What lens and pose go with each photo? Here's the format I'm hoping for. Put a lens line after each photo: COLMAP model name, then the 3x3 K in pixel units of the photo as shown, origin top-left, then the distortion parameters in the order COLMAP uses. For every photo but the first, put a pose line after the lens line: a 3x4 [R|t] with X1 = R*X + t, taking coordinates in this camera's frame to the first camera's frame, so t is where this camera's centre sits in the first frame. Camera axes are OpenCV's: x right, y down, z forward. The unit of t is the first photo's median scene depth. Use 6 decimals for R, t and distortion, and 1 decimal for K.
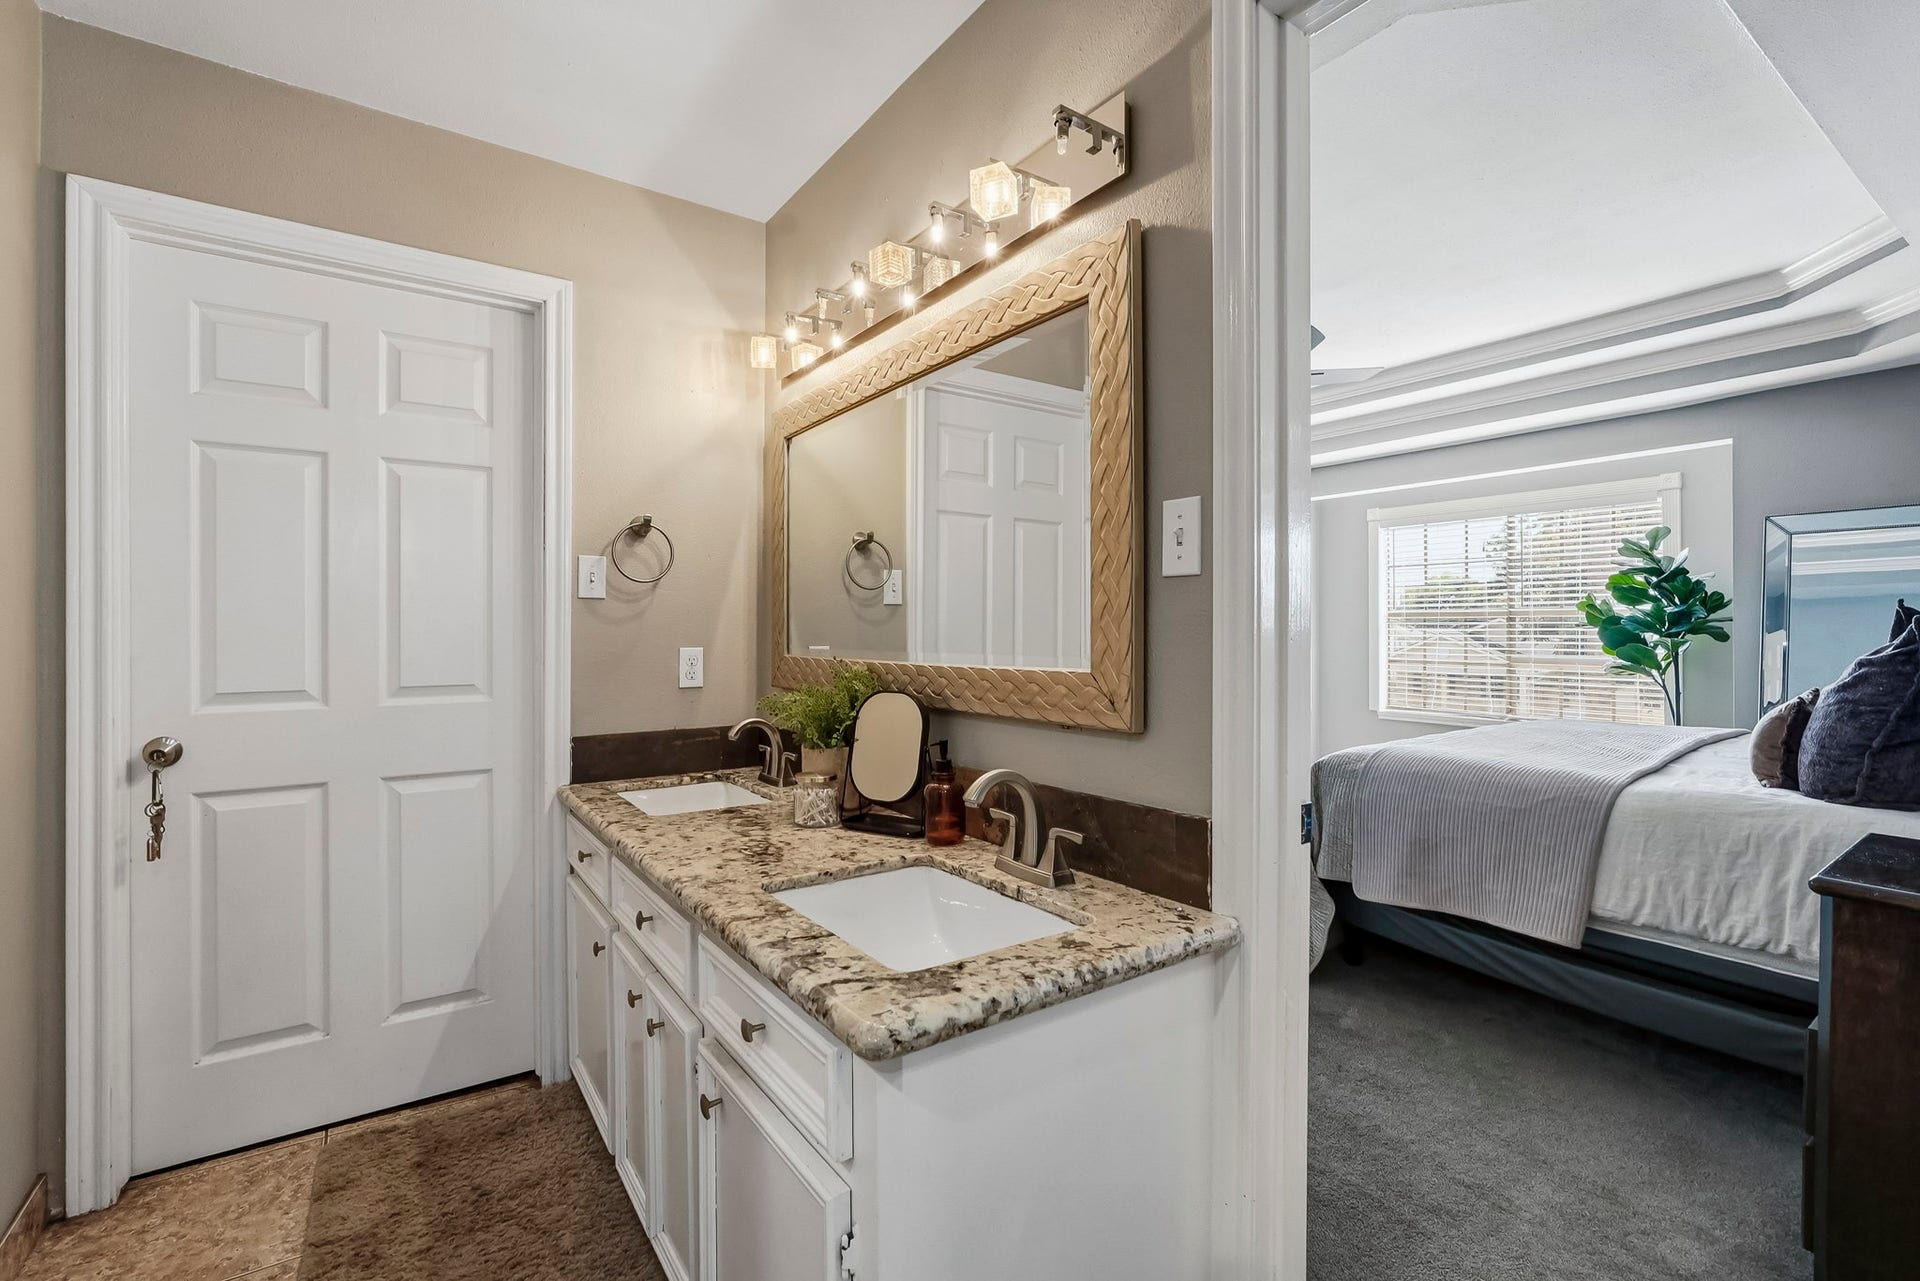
lens RADIAL K [[824.6, 0, 954.4], [0, 824.6, 648.9], [0, 0, 1]] dist [-0.020935, 0.007445]
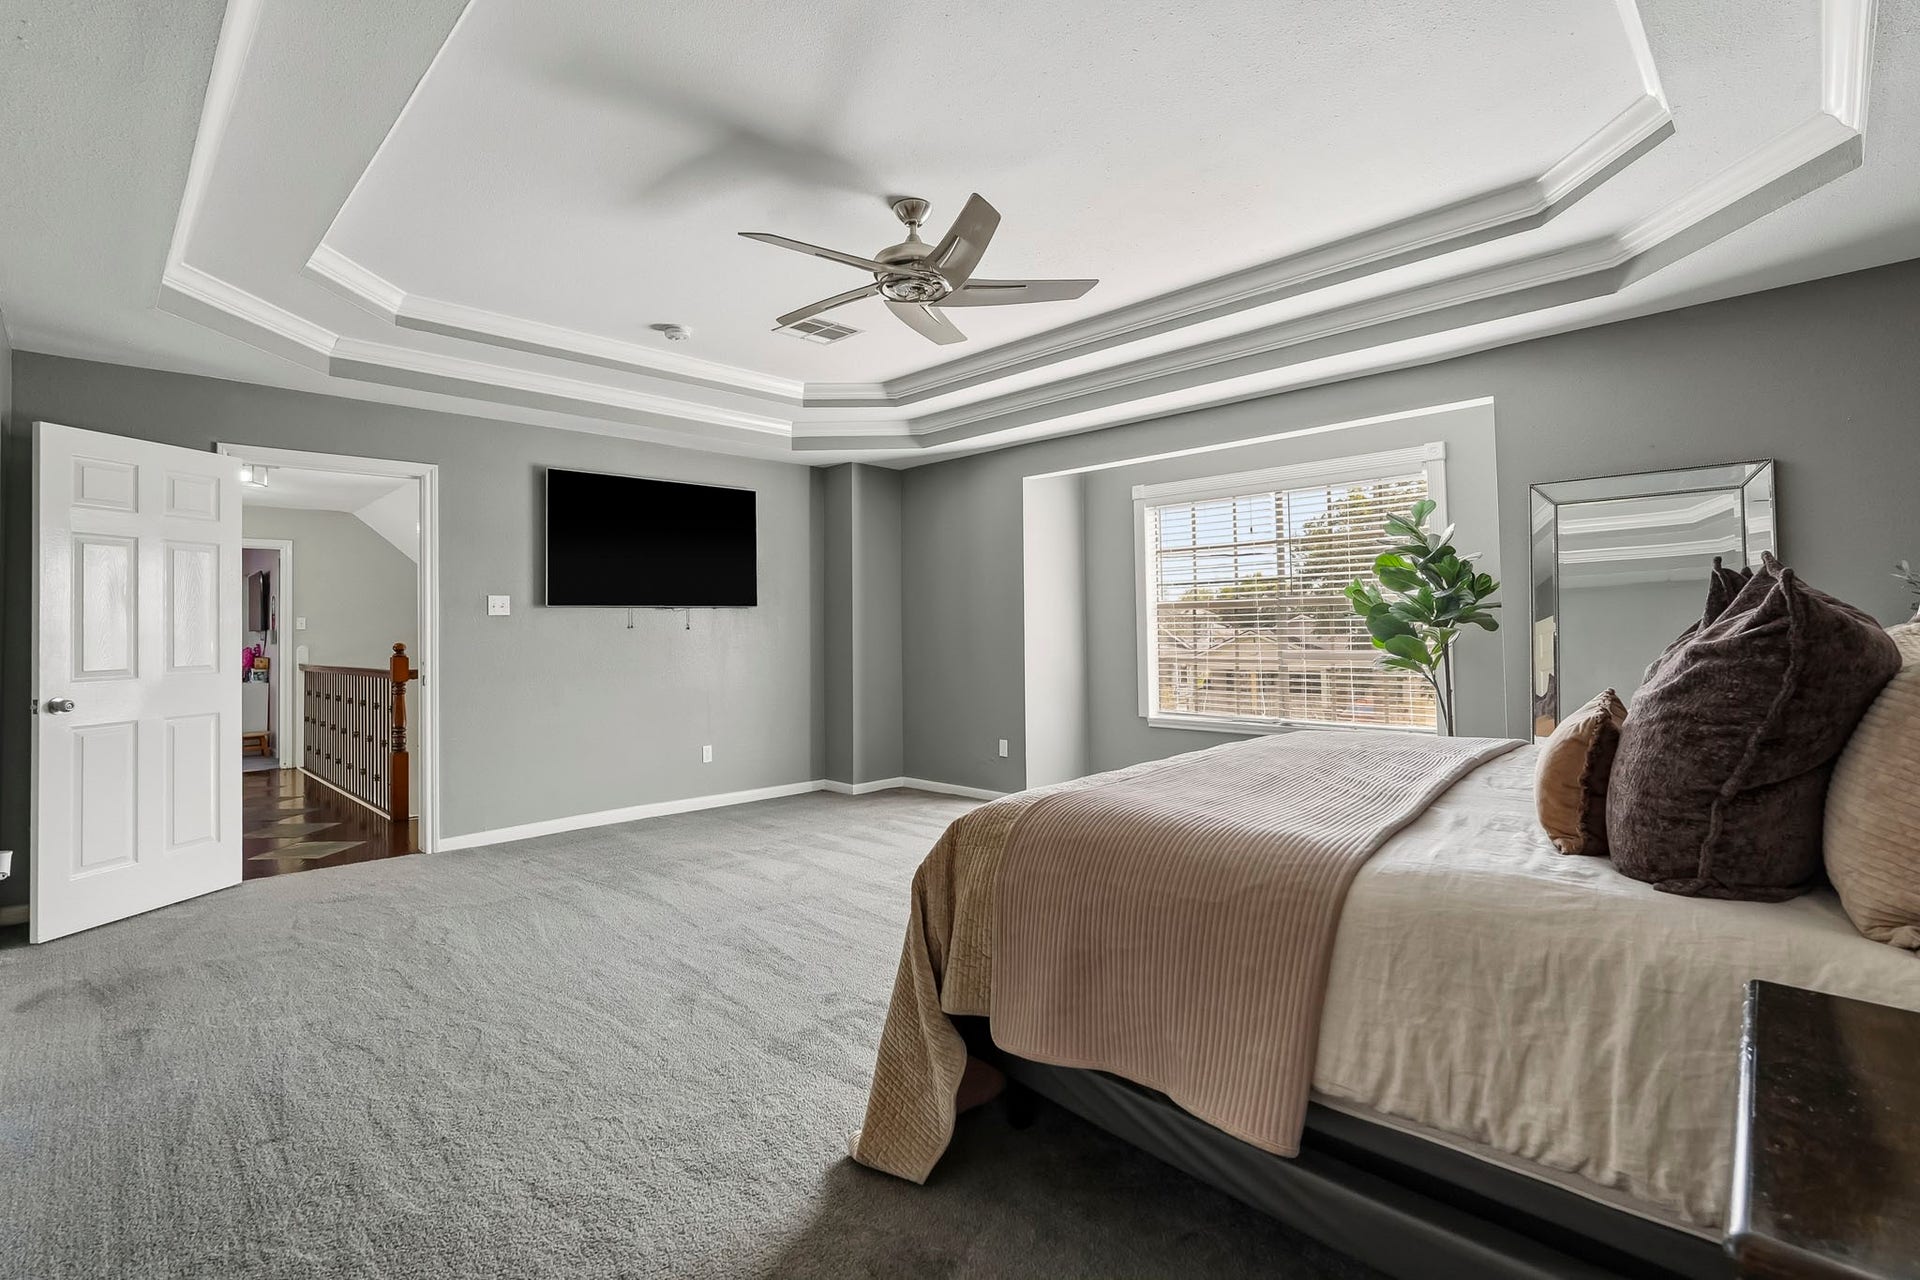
lens RADIAL K [[845.2, 0, 954.3], [0, 845.2, 635.0], [0, 0, 1]] dist [-0.021113, 0.009192]
pose [[0.982106, -0.014384, 0.187777, 0.340148], [0.018388, 0.999639, -0.019602, 0.004960], [-0.187427, 0.022704, 0.982016, 0.365453]]
